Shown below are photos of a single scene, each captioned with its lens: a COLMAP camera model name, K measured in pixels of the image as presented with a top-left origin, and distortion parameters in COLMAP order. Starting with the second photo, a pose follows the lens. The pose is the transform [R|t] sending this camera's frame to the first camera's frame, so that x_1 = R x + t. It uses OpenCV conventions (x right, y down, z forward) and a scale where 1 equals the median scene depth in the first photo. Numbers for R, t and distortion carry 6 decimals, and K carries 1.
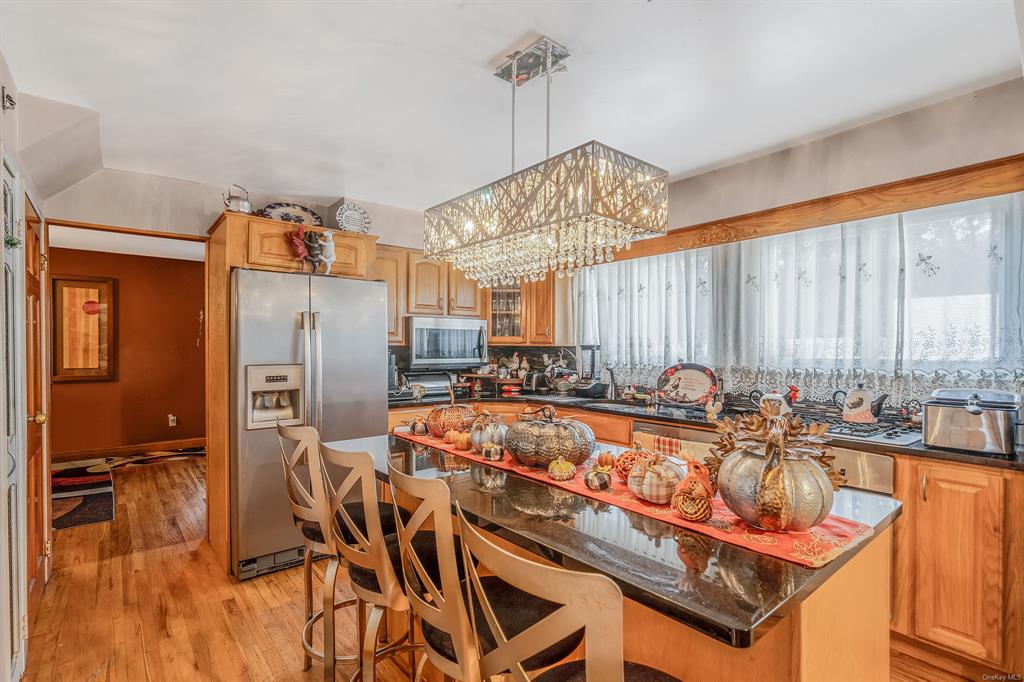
lens RADIAL K [[487.7, 0, 500.9], [0, 487.7, 347.4], [0, 0, 1]] dist [-0.000367, -0.000568]
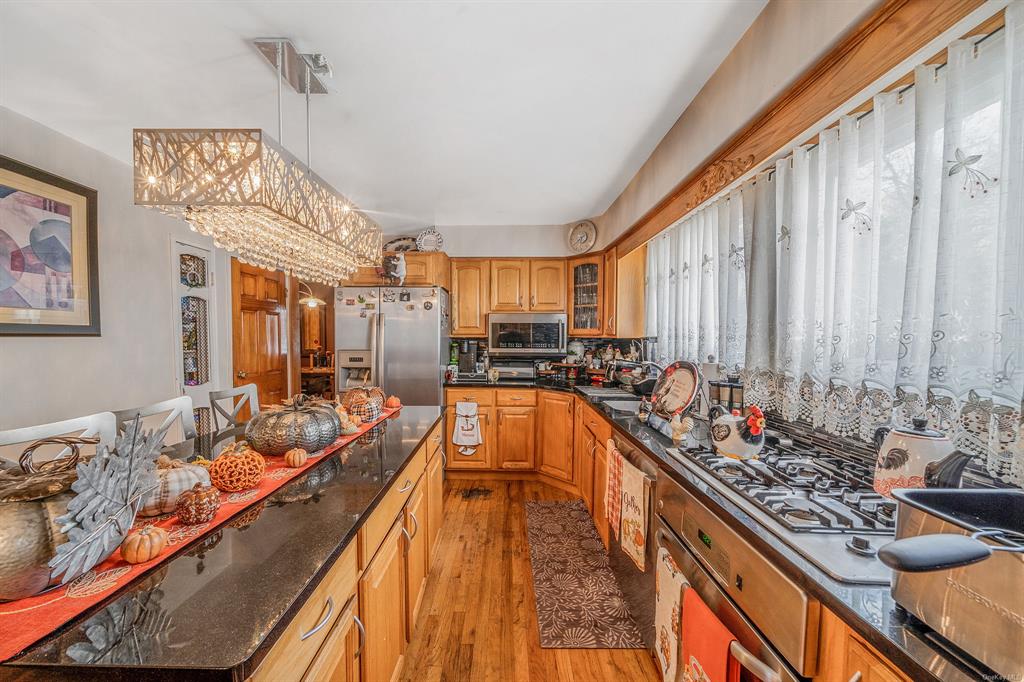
lens RADIAL K [[369.4, 0, 498.8], [0, 369.4, 350.4], [0, 0, 1]] dist [-0.001292, -0.000195]
pose [[0.766867, 0.024471, -0.641339, 0.512420], [-0.003602, 0.999421, 0.033827, -0.002354], [0.641796, -0.023630, 0.766512, 0.367674]]
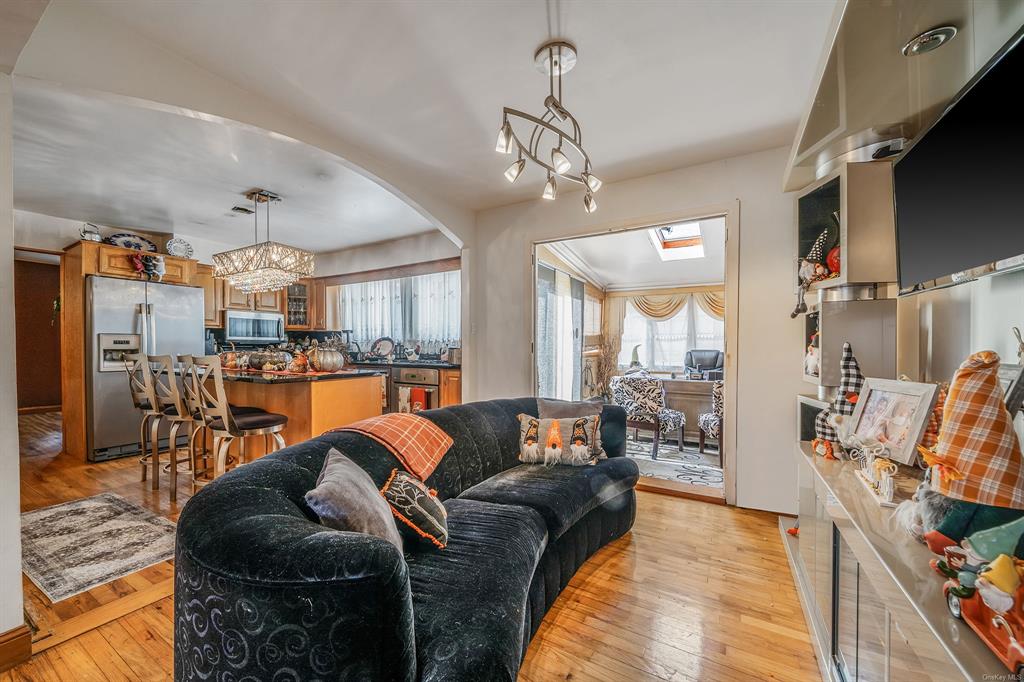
lens RADIAL K [[387.7, 0, 495.4], [0, 387.7, 351.0], [0, 0, 1]] dist [-0.001278, -0.000124]
pose [[0.940793, -0.002830, 0.338969, 0.263851], [-0.000716, 0.999946, 0.010334, 0.069039], [-0.338980, -0.009965, 0.940741, -0.609928]]
